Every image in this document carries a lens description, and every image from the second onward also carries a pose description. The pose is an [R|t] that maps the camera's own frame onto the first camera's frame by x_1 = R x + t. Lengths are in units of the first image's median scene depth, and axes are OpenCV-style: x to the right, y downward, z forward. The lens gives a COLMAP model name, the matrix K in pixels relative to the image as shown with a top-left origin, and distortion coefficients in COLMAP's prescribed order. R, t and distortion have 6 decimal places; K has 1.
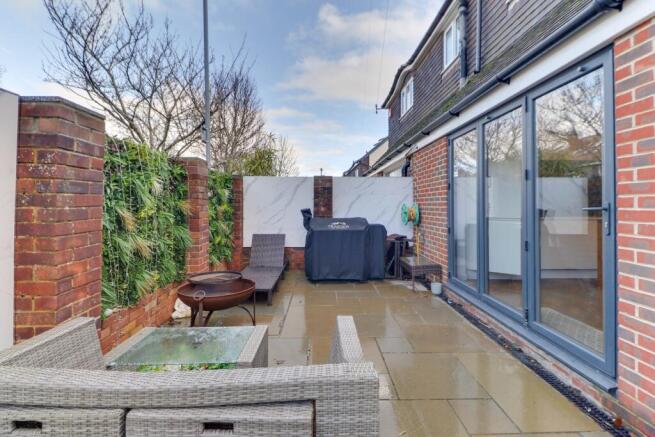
lens RADIAL K [[291.6, 0, 329.5], [0, 291.6, 210.4], [0, 0, 1]] dist [-0.000595, -0.000096]
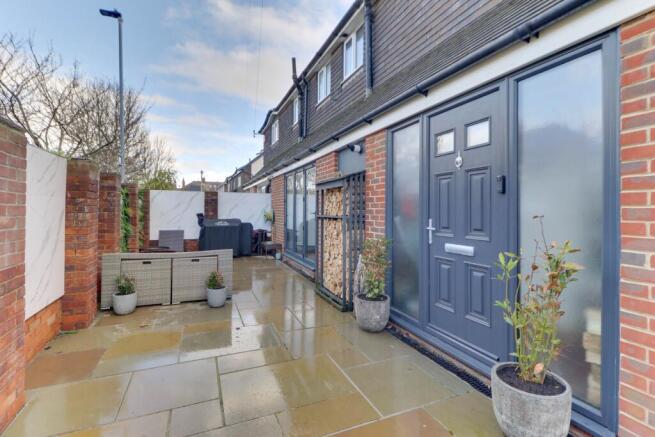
lens RADIAL K [[291.6, 0, 329.5], [0, 291.6, 210.4], [0, 0, 1]] dist [-0.000595, -0.000096]
pose [[0.925837, 0.003625, 0.377904, -0.025817], [0.002540, 0.999872, -0.015815, 0.005475], [-0.377913, 0.015602, 0.925709, -0.644536]]
